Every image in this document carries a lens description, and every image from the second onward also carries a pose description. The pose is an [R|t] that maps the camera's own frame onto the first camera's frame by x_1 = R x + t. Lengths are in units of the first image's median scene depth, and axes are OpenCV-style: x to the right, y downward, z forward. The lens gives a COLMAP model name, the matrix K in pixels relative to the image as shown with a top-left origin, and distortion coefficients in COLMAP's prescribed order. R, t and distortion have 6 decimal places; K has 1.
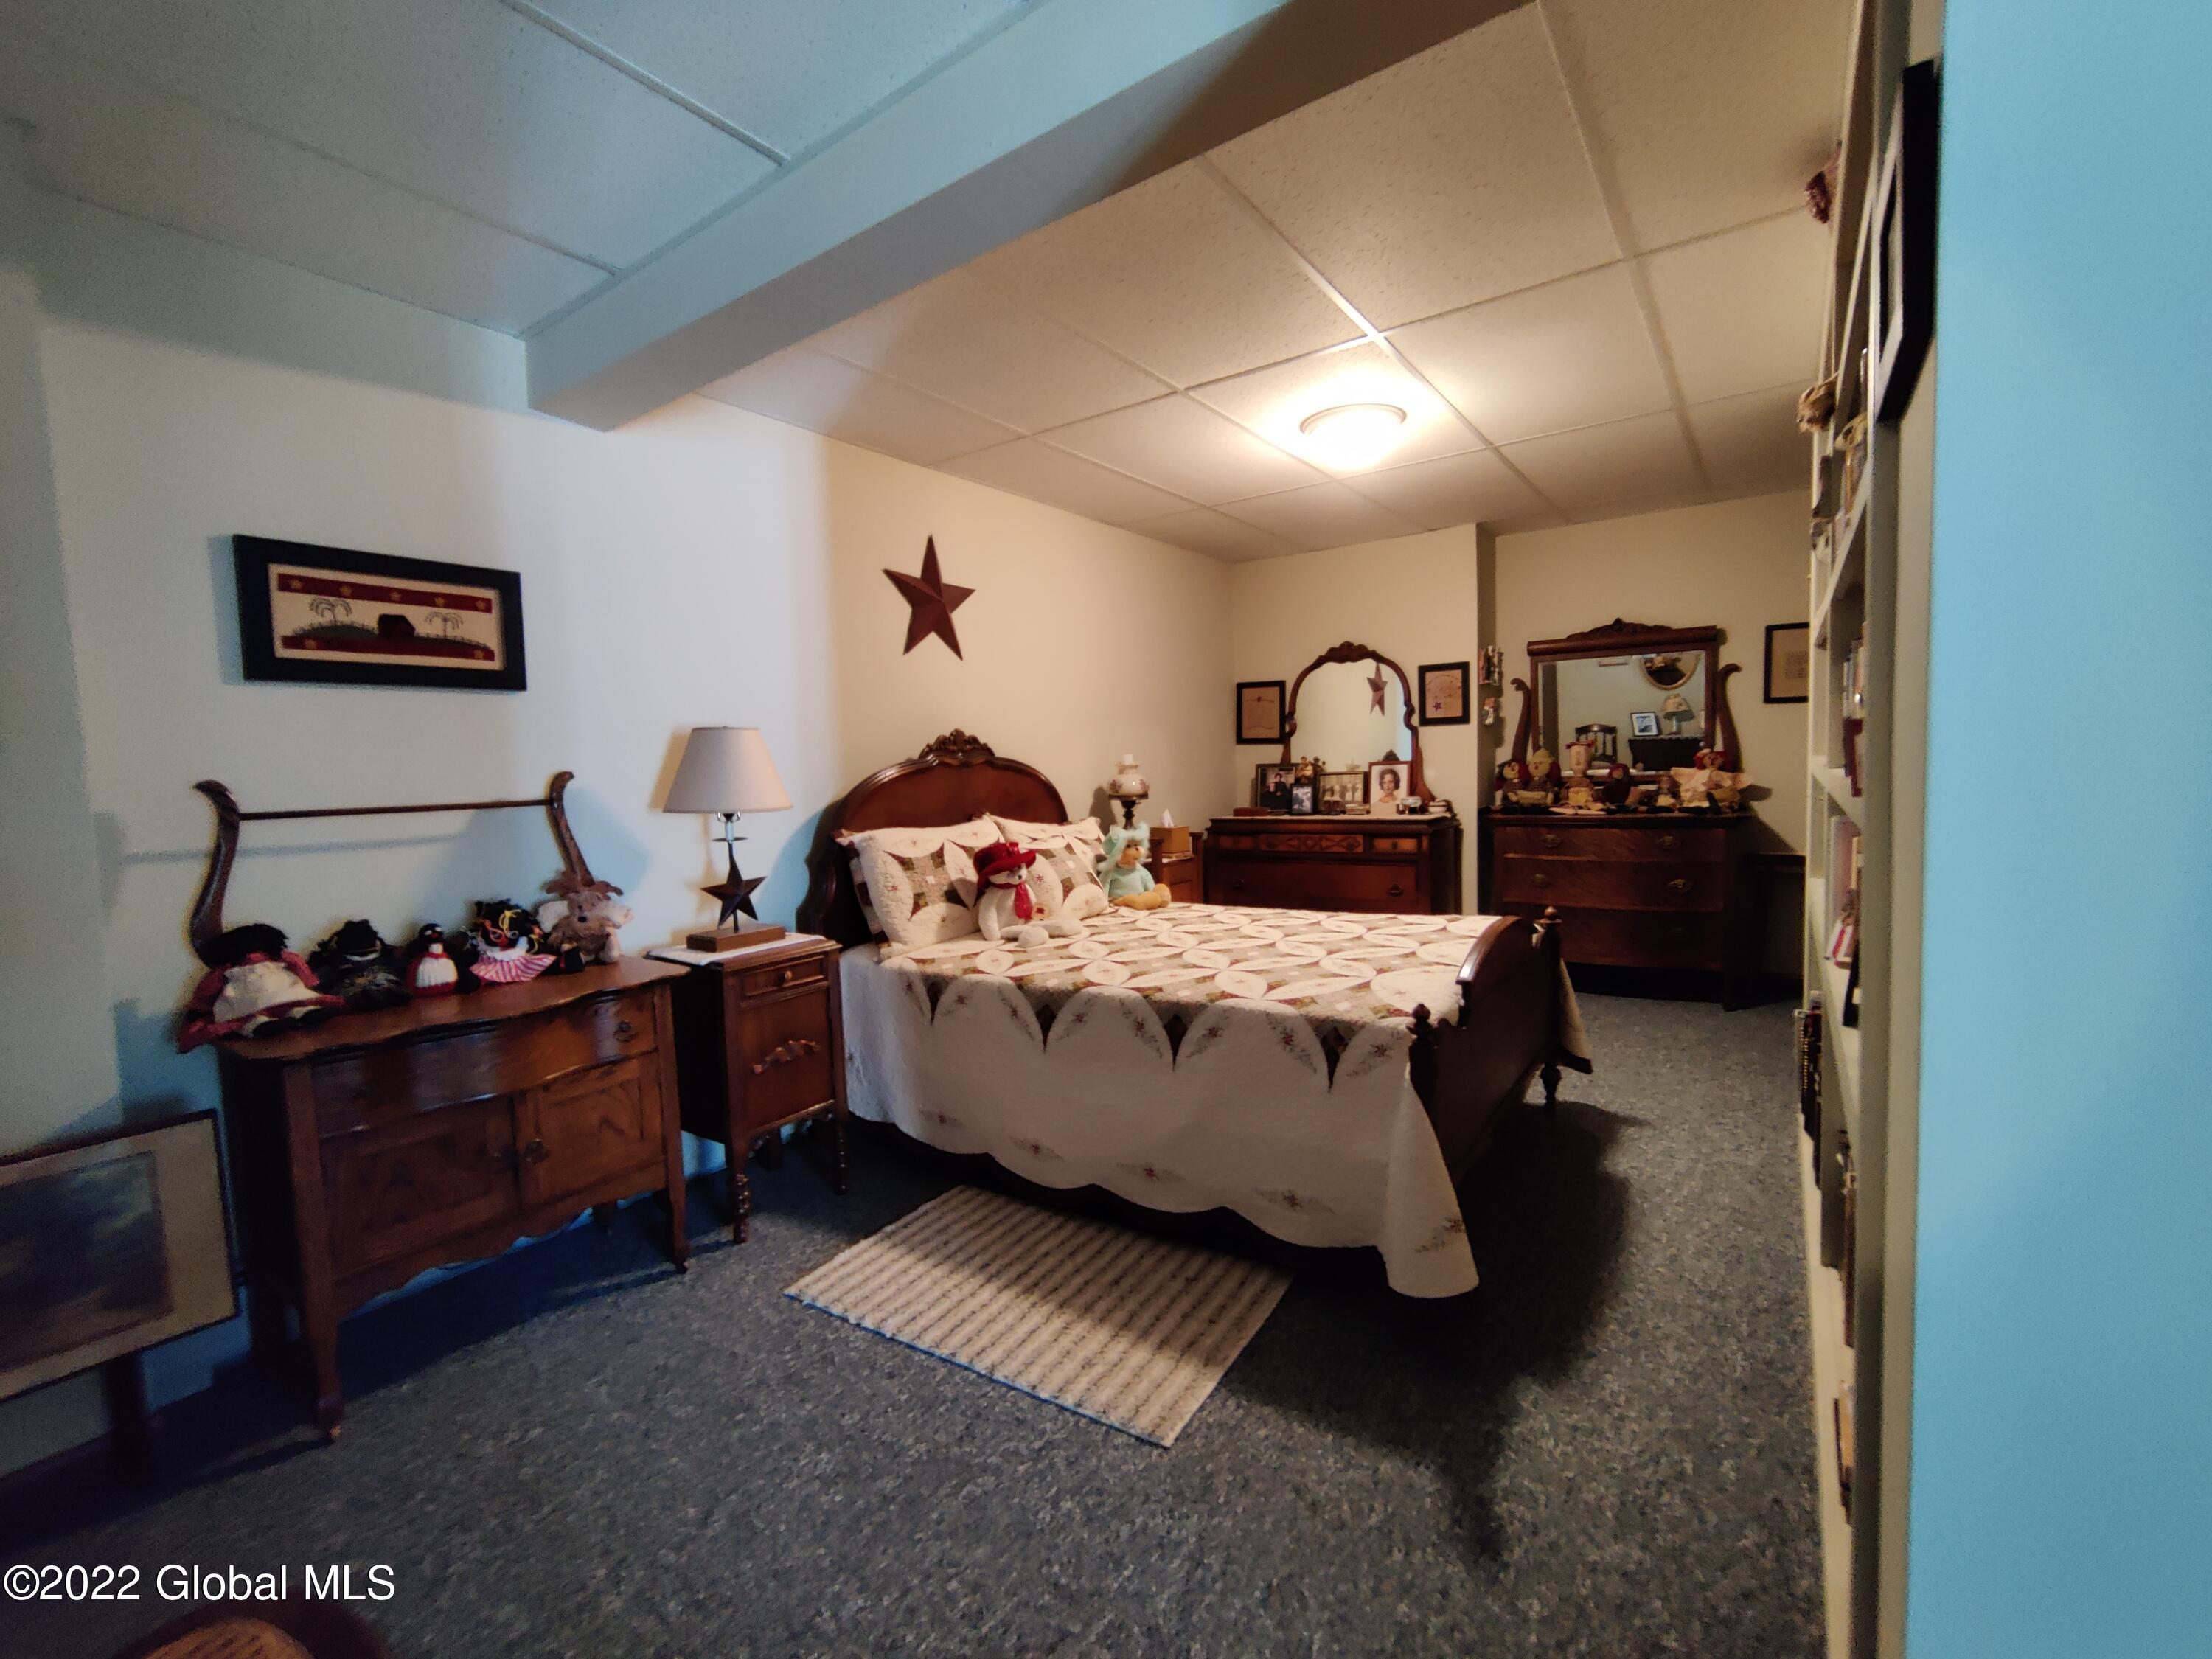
lens RADIAL K [[947.6, 0, 1119.5], [0, 947.6, 831.5], [0, 0, 1]] dist [-0.001988, 0.000863]
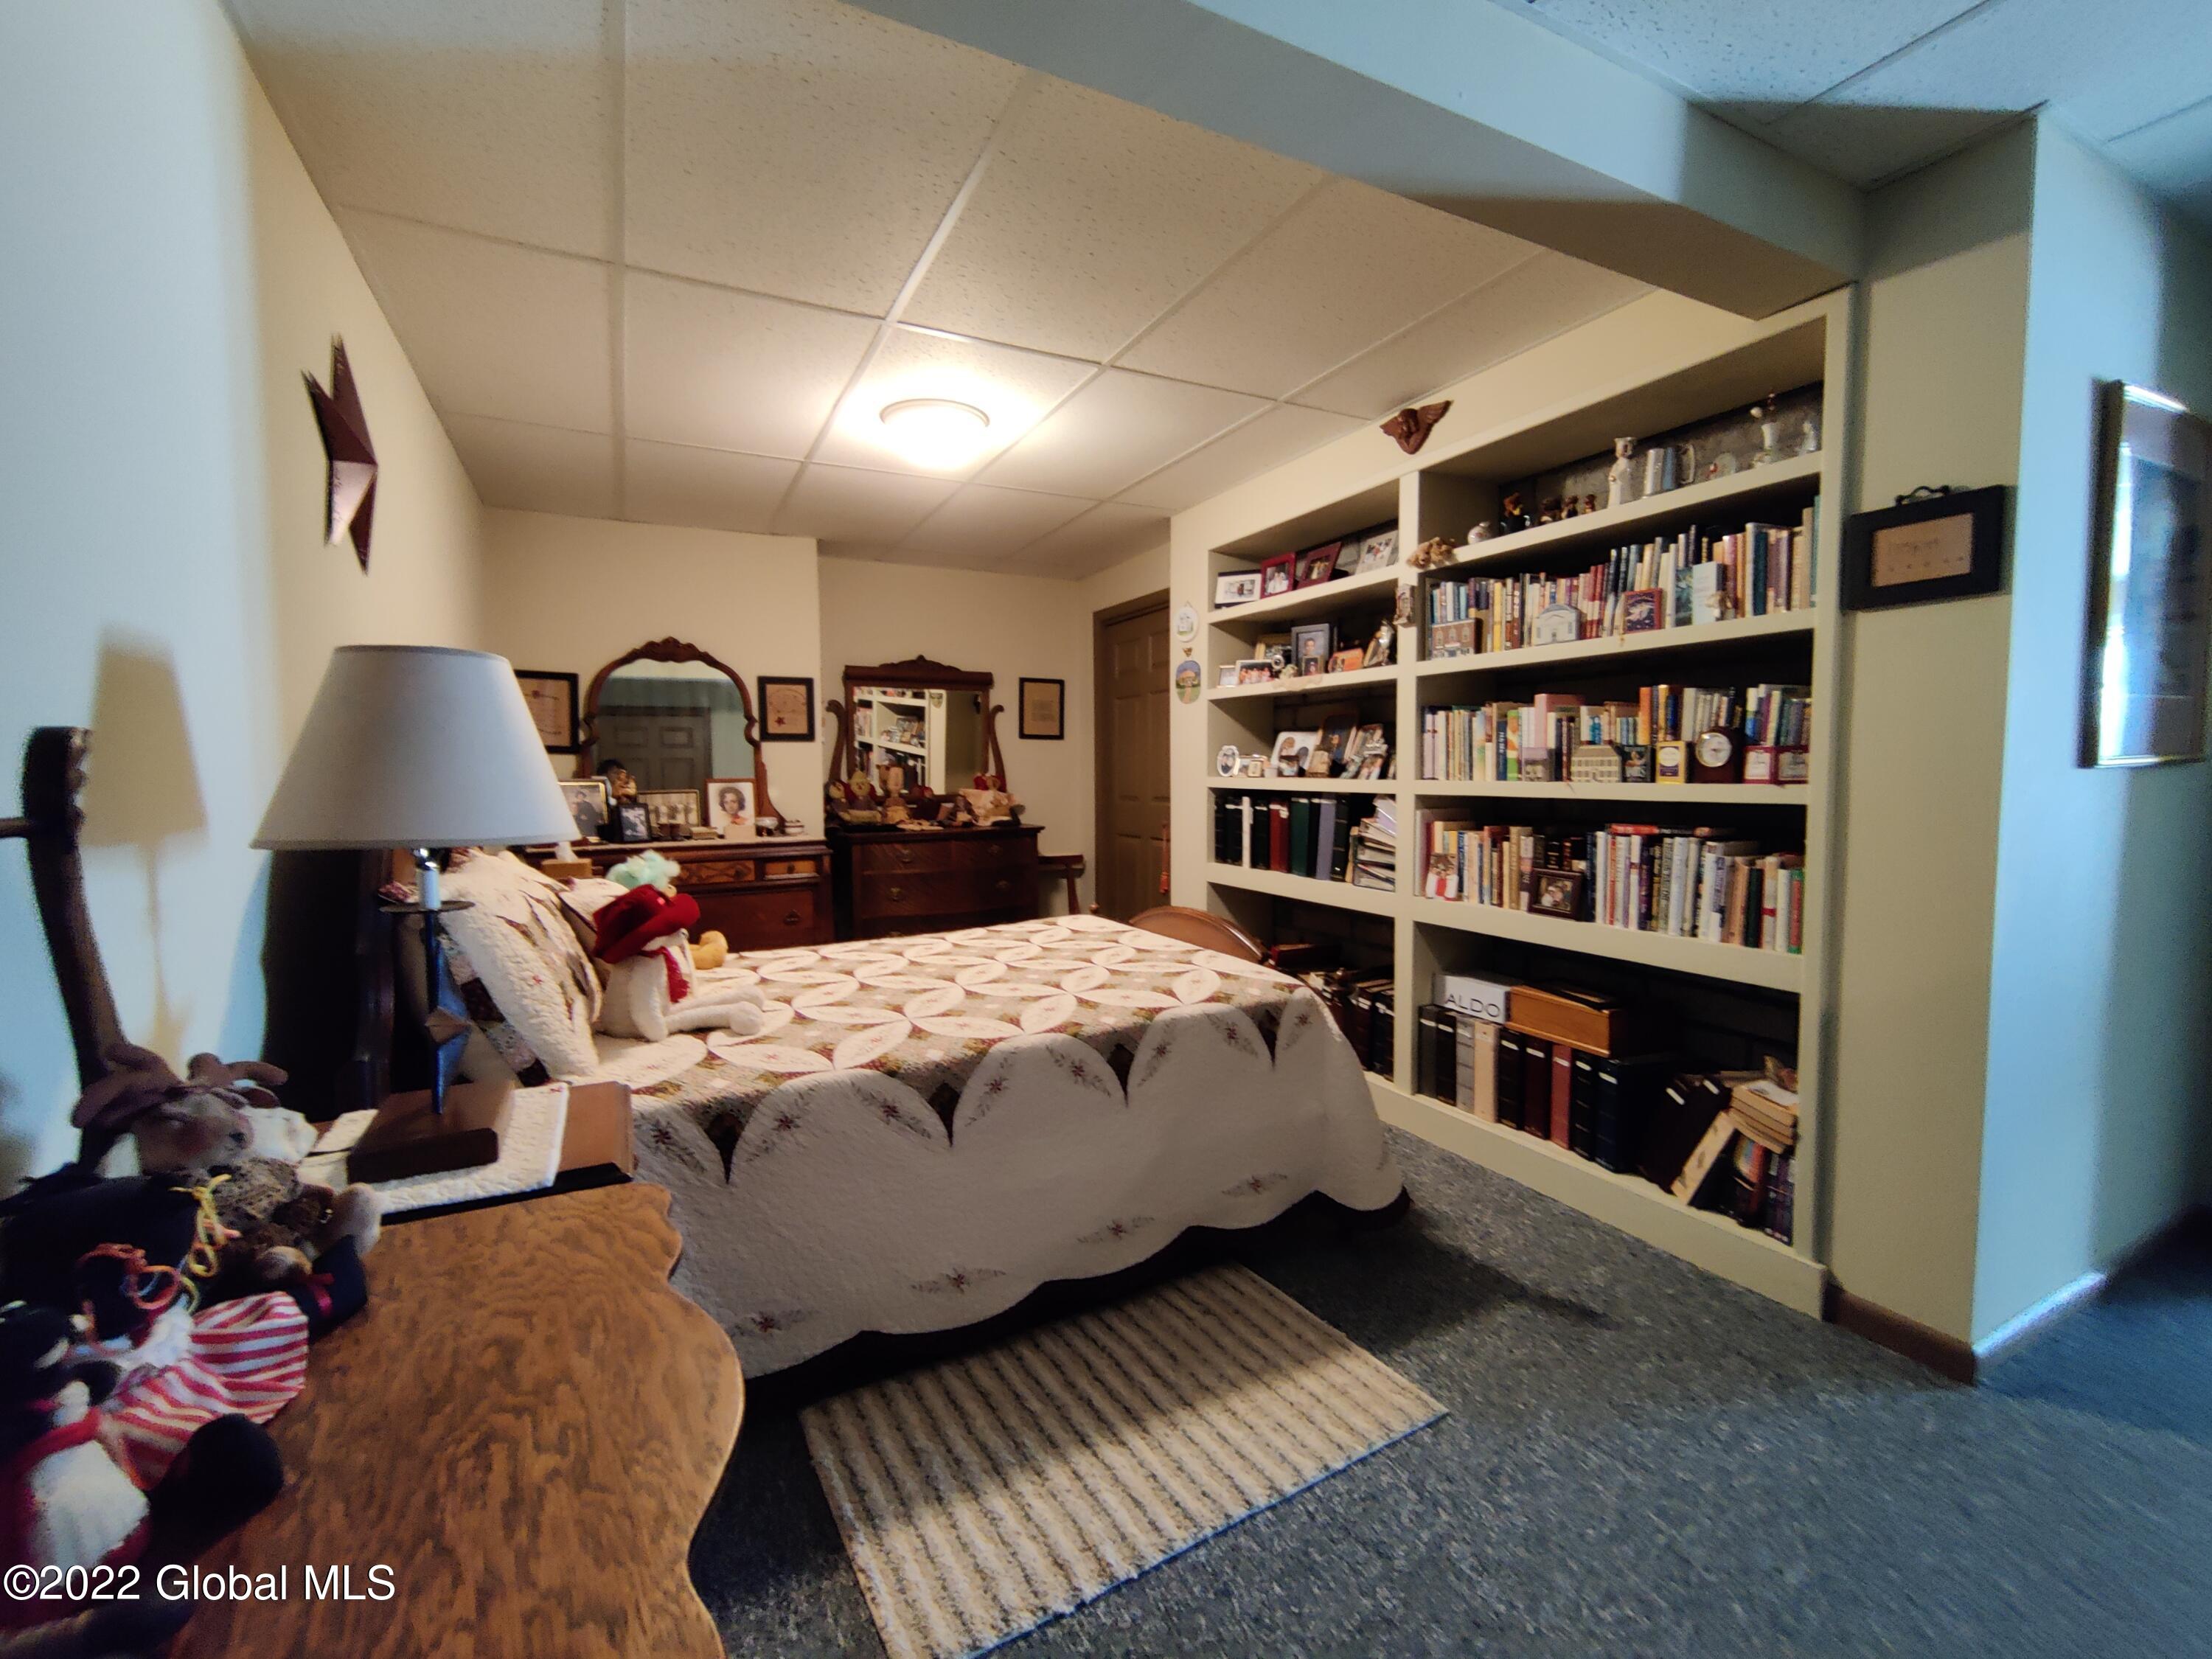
lens RADIAL K [[947.6, 0, 1119.5], [0, 947.6, 831.5], [0, 0, 1]] dist [-0.001988, 0.000863]
pose [[0.460120, -0.027565, 0.887429, -0.630588], [0.057894, 0.998322, 0.000992, -0.007658], [-0.885967, 0.050920, 0.460944, 0.494378]]
